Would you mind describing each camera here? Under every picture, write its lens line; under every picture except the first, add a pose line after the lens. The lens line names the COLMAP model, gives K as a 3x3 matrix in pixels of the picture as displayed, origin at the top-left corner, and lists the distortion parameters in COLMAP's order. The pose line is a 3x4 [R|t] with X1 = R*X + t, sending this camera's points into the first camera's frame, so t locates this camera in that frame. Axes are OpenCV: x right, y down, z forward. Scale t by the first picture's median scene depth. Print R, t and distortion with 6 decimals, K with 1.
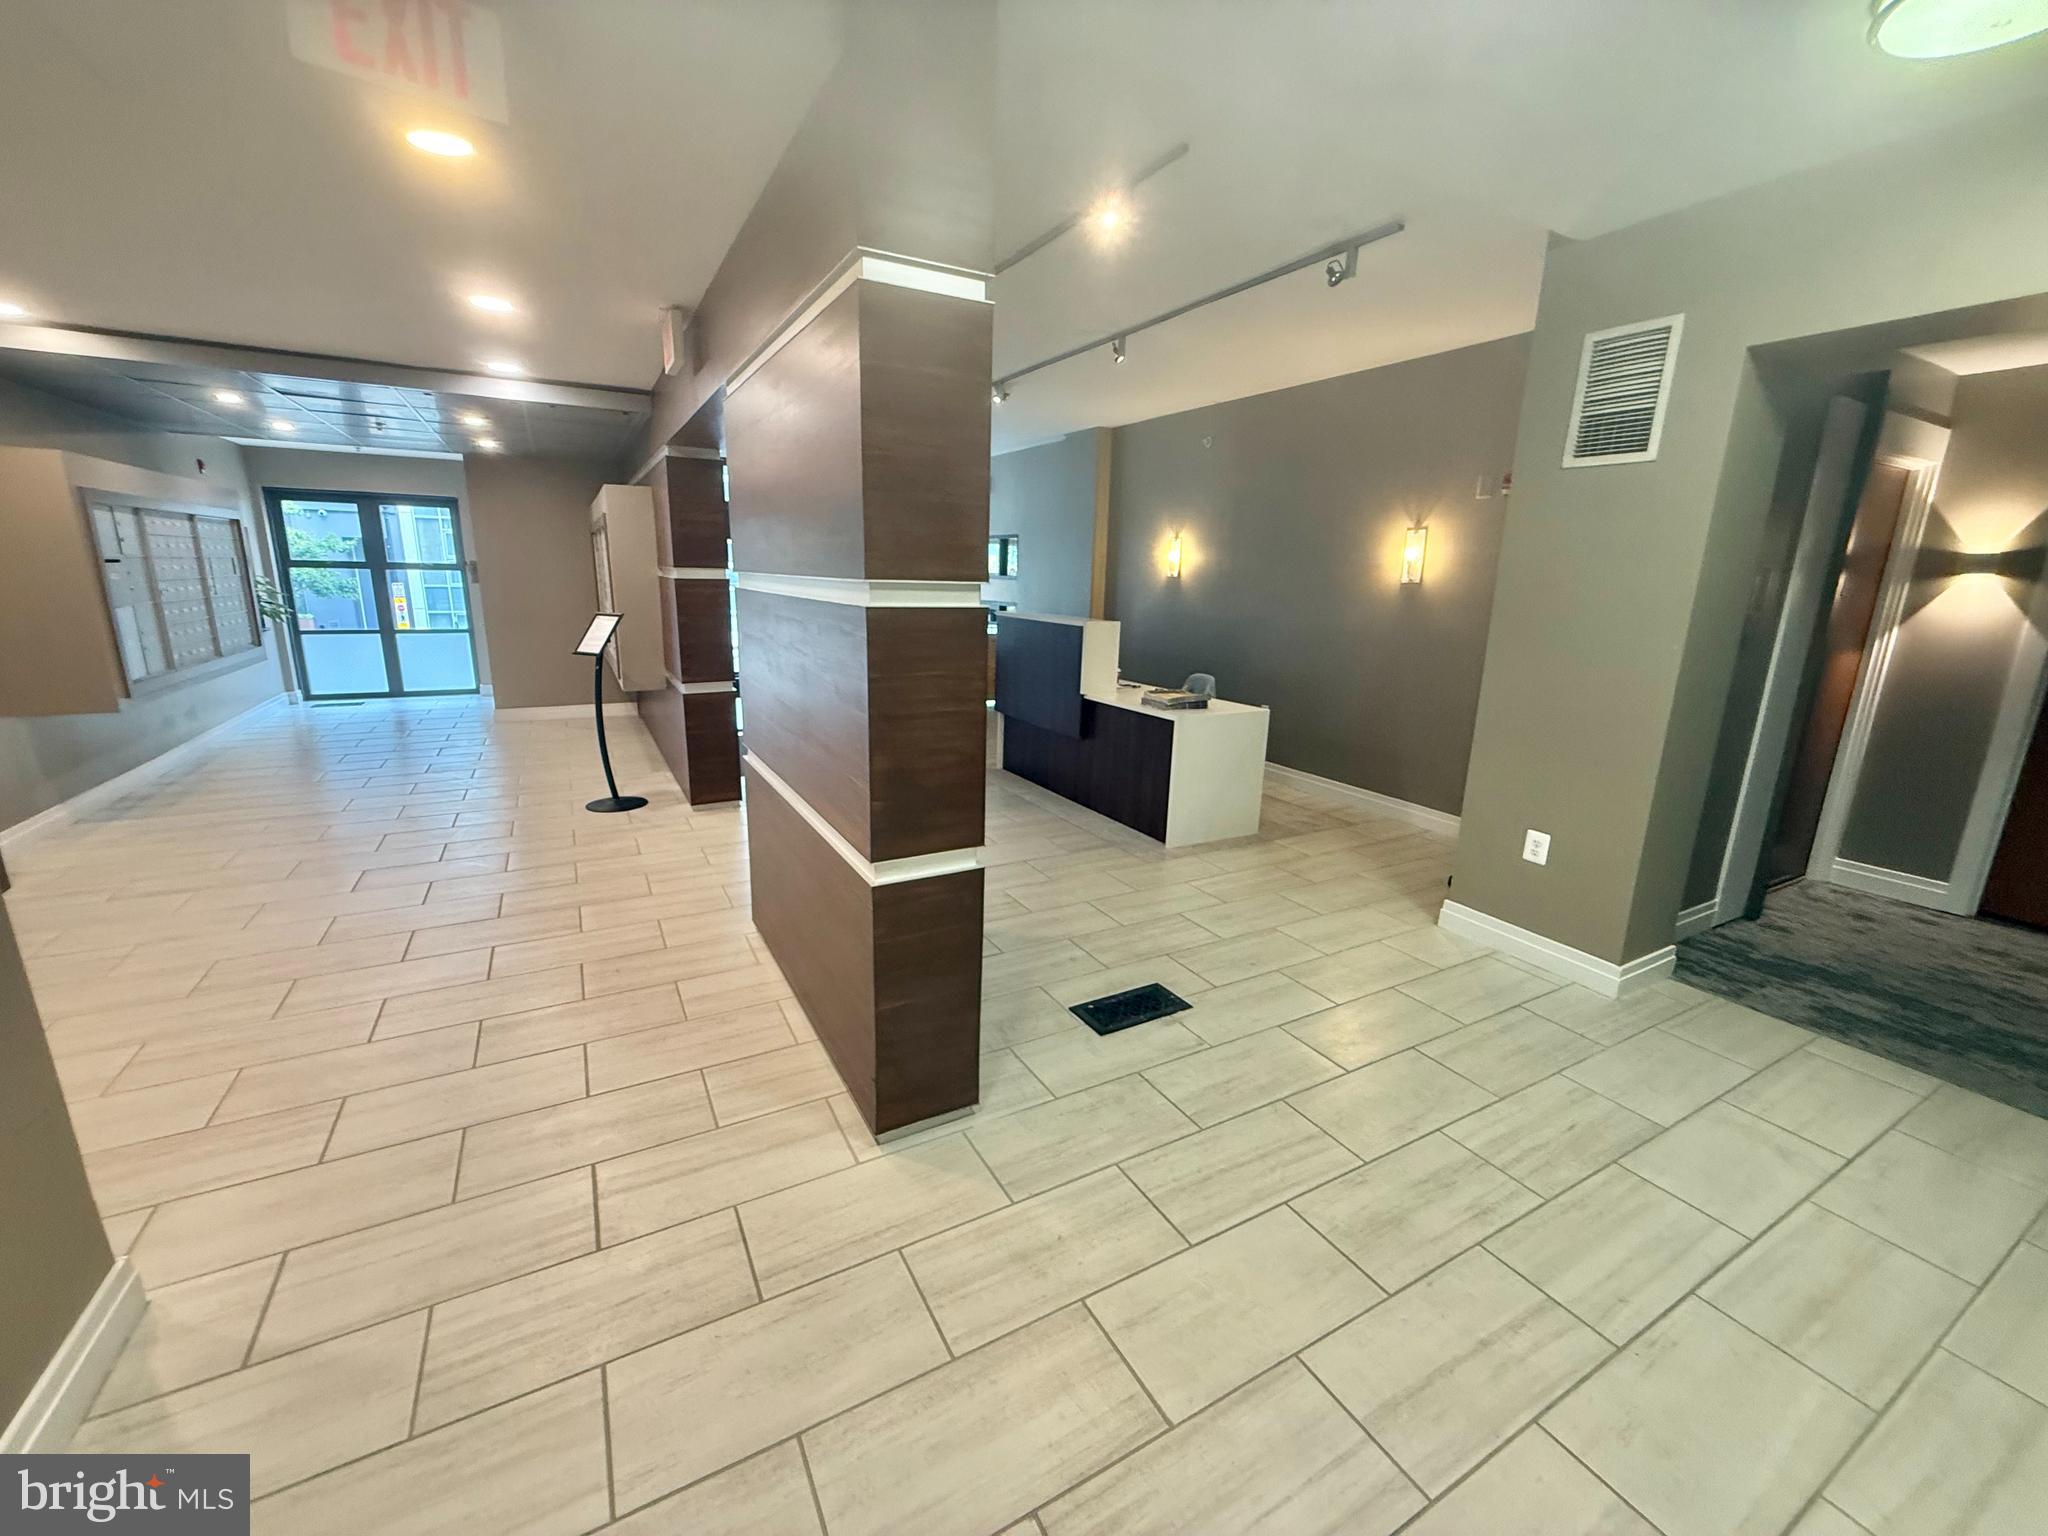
lens RADIAL K [[824.6, 0, 1024.0], [0, 824.6, 768.0], [0, 0, 1]] dist [0.011717, 0.000003]
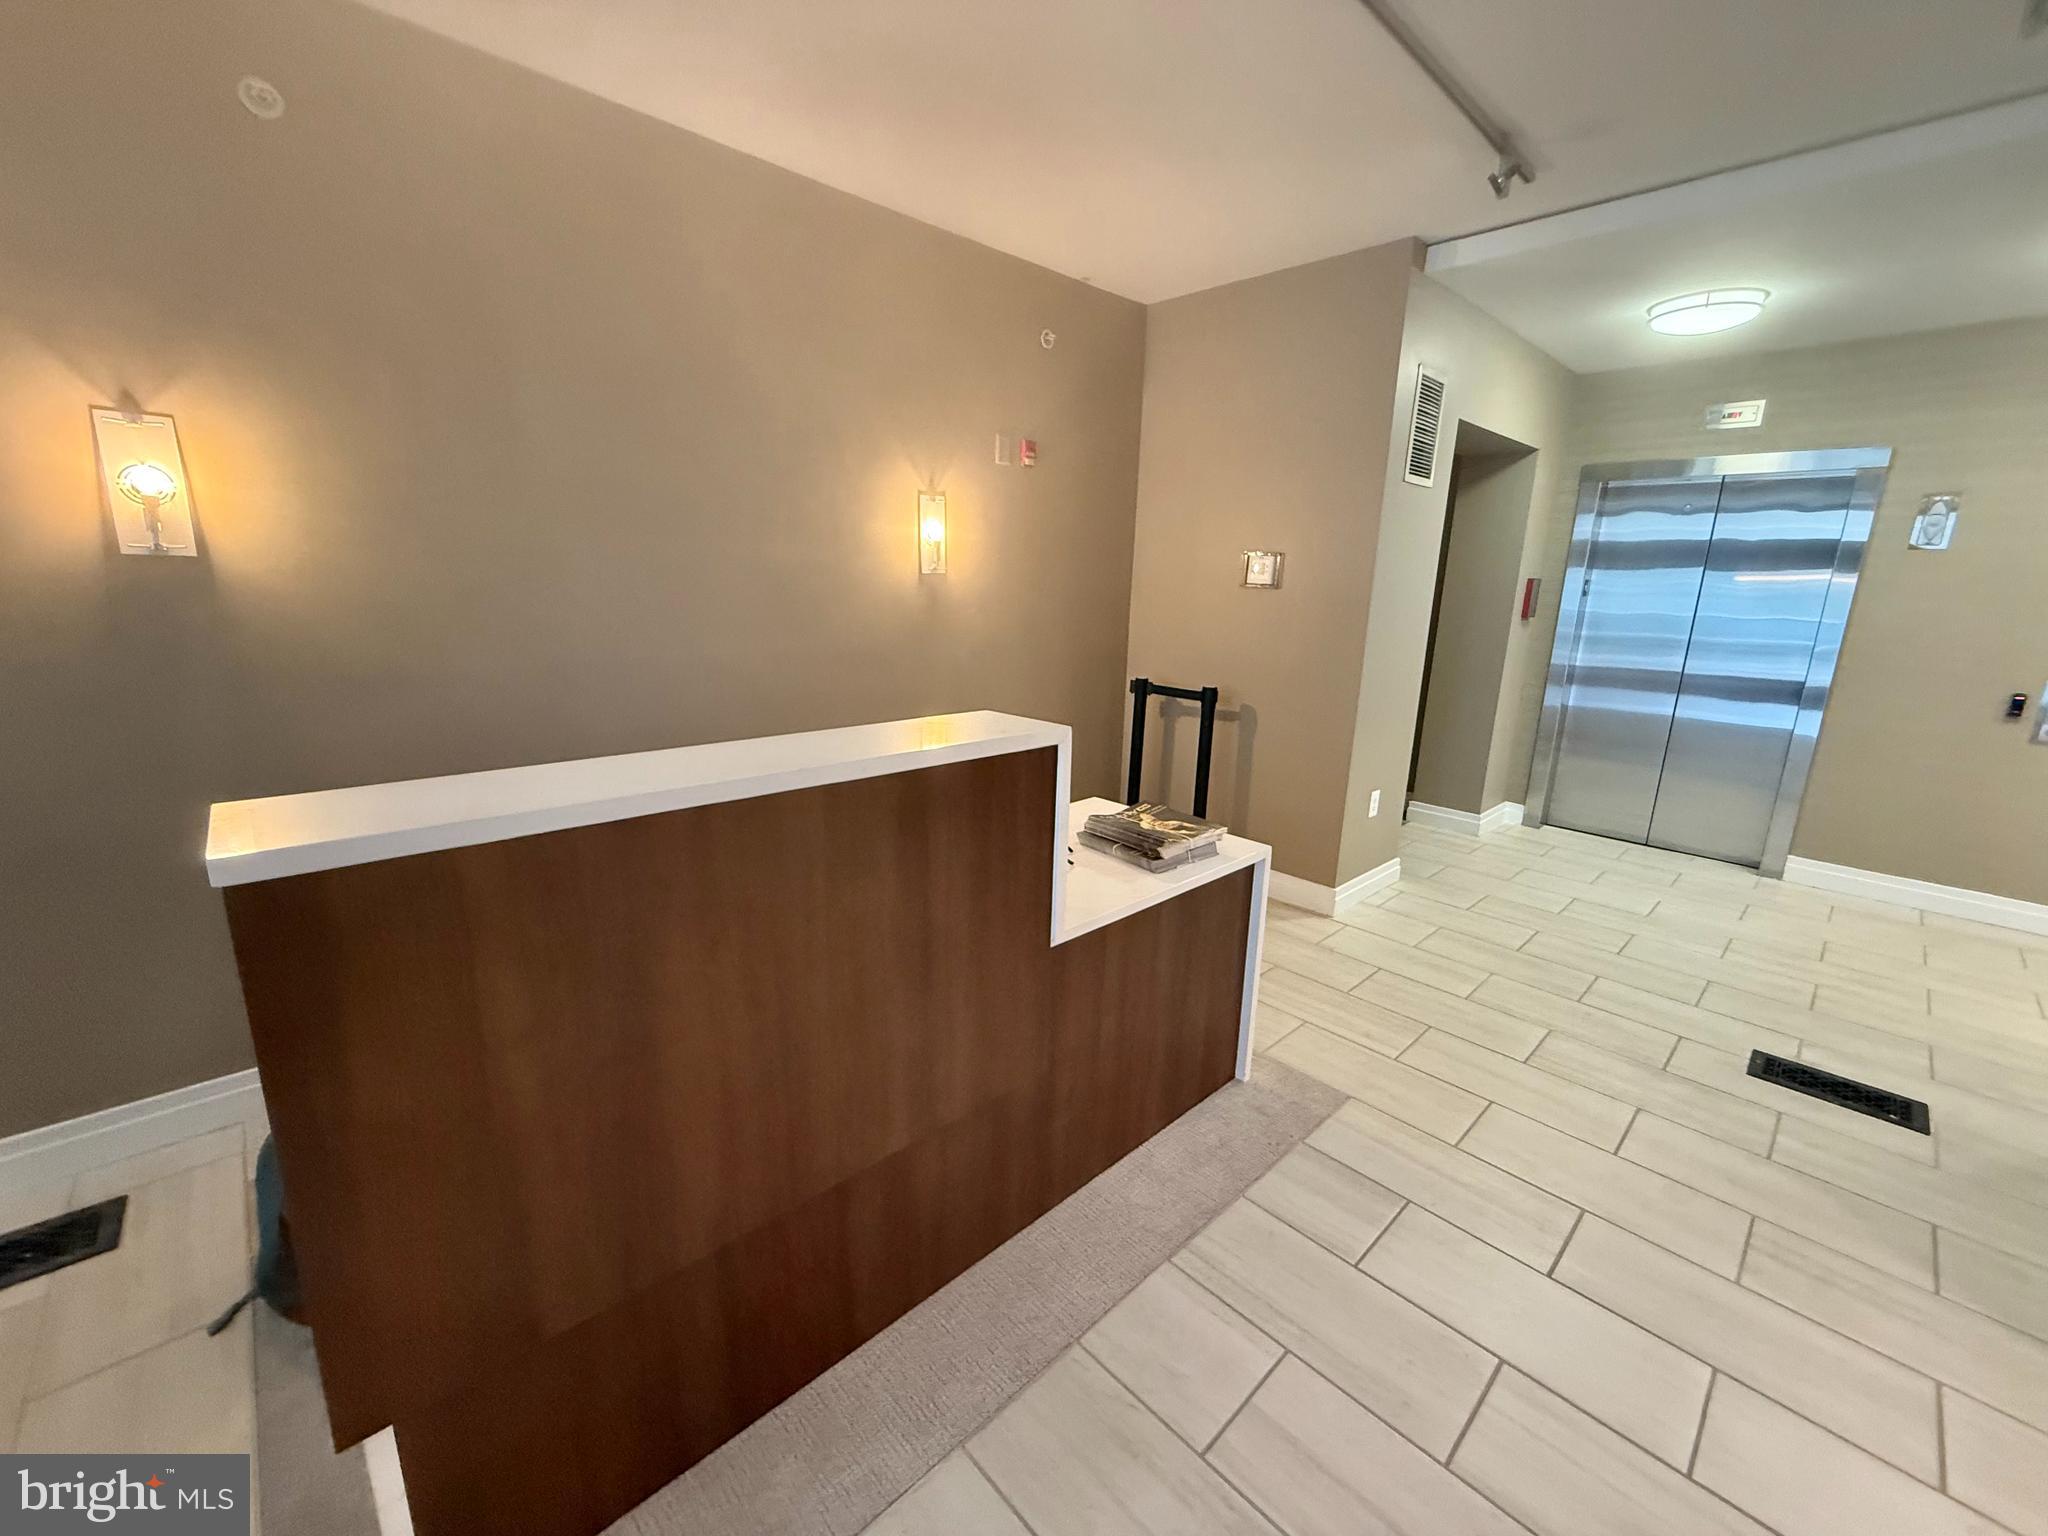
lens RADIAL K [[824.6, 0, 1024.0], [0, 824.6, 768.0], [0, 0, 1]] dist [0.011717, 0.000003]
pose [[-0.252726, -0.247092, 0.935454, -0.305398], [0.195791, 0.933777, 0.299545, -0.352600], [-0.947521, 0.258857, -0.187611, 1.458509]]
